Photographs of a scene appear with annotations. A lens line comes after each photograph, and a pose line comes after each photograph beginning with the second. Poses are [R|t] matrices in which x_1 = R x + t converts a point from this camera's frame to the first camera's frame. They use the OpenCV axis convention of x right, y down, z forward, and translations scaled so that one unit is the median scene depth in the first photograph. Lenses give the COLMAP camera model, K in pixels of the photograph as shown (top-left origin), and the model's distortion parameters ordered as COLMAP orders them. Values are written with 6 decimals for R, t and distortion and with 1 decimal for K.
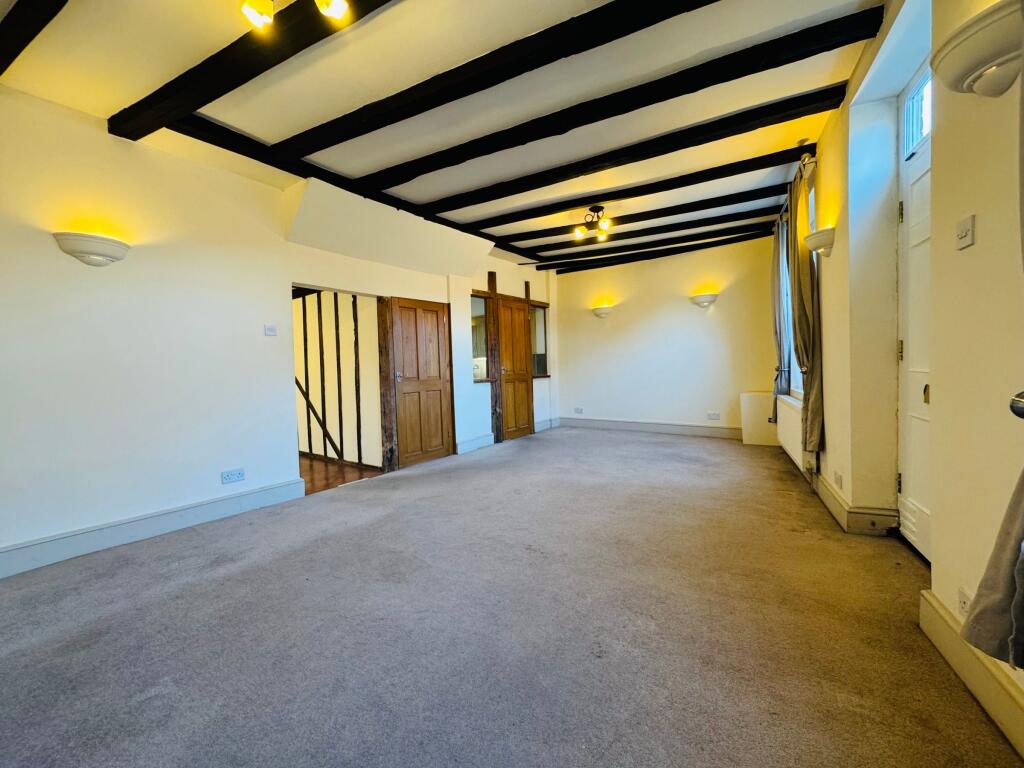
lens RADIAL K [[410.1, 0, 508.7], [0, 410.1, 382.6], [0, 0, 1]] dist [-0.001450, 0.000566]
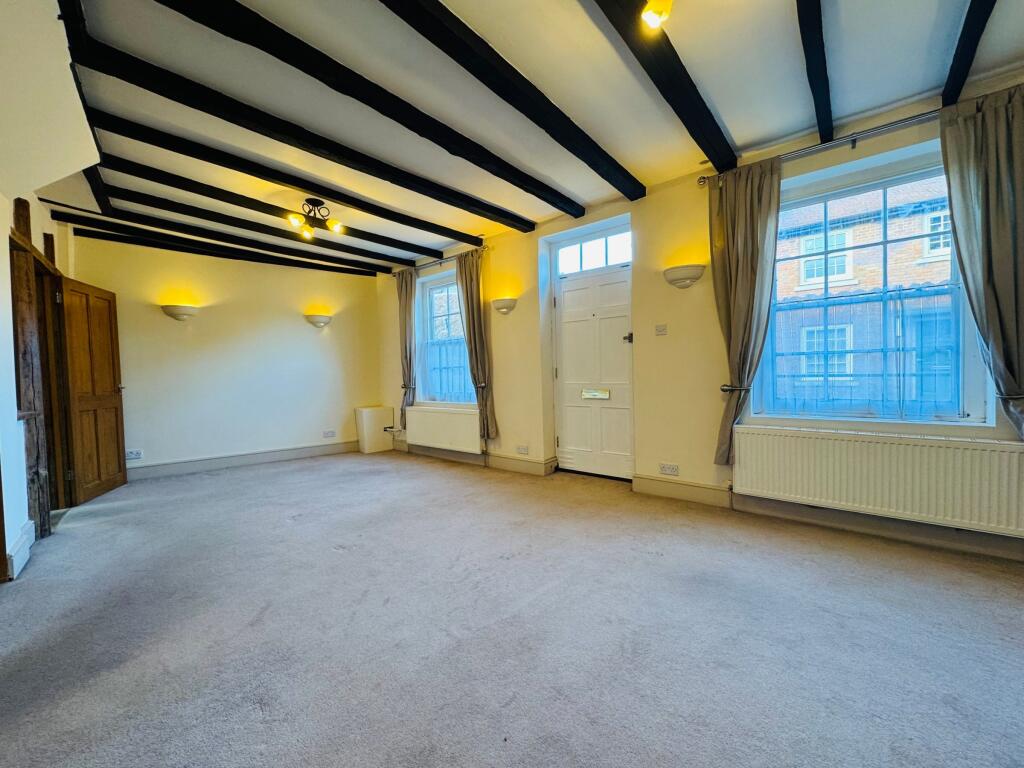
lens RADIAL K [[410.1, 0, 510.7], [0, 410.1, 383.2], [0, 0, 1]] dist [-0.001450, 0.000566]
pose [[0.219116, 0.002773, 0.975695, -0.547912], [0.052511, 0.998513, -0.014631, -0.007705], [-0.974285, 0.054441, 0.218645, 0.435153]]
